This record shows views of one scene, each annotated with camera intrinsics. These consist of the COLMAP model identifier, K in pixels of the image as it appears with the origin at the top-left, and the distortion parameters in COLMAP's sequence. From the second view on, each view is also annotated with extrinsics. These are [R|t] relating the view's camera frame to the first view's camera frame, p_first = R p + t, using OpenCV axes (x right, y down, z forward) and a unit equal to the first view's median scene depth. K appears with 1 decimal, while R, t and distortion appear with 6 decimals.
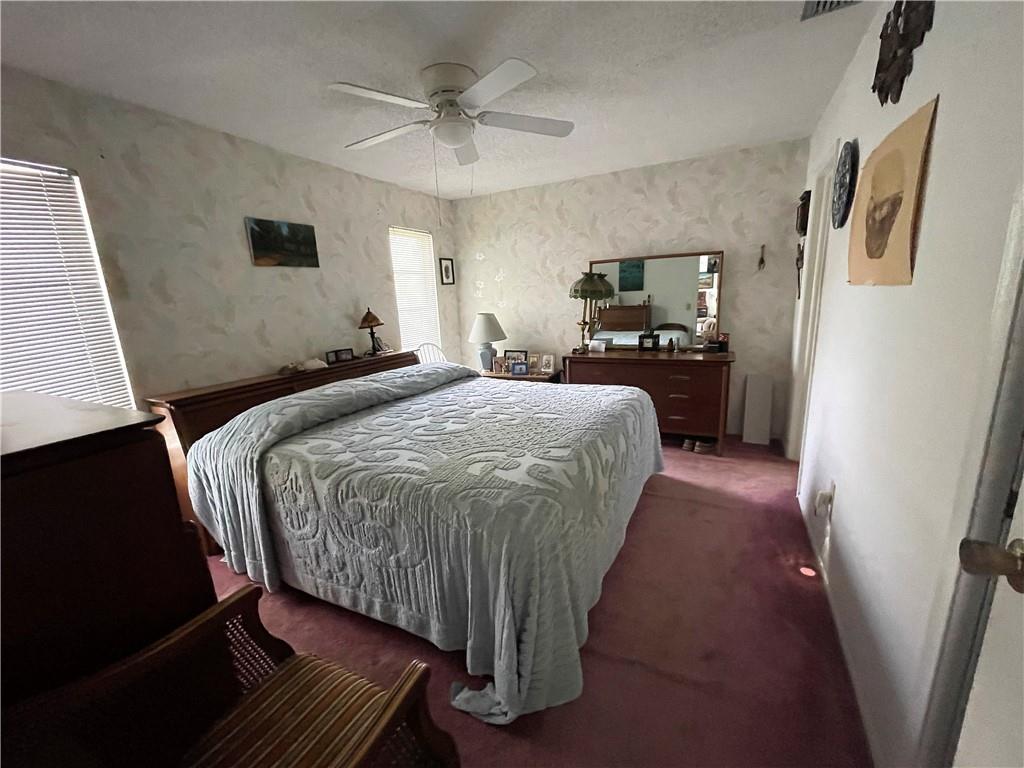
lens RADIAL K [[412.7, 0, 510.8], [0, 412.7, 383.8], [0, 0, 1]] dist [-0.002674, 0.000530]
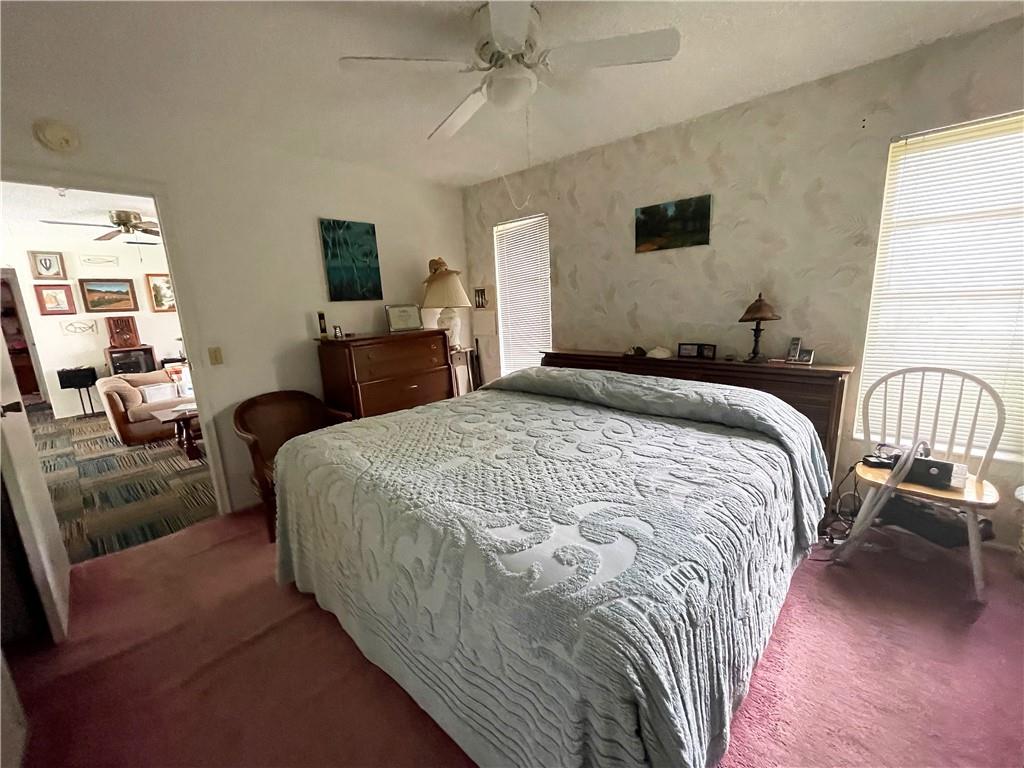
lens RADIAL K [[412.7, 0, 510.8], [0, 412.7, 383.8], [0, 0, 1]] dist [-0.002674, 0.000530]
pose [[-0.248453, 0.249947, -0.935840, 0.541866], [-0.151715, 0.944169, 0.292450, -0.216536], [0.956689, 0.214641, -0.196661, 0.920156]]
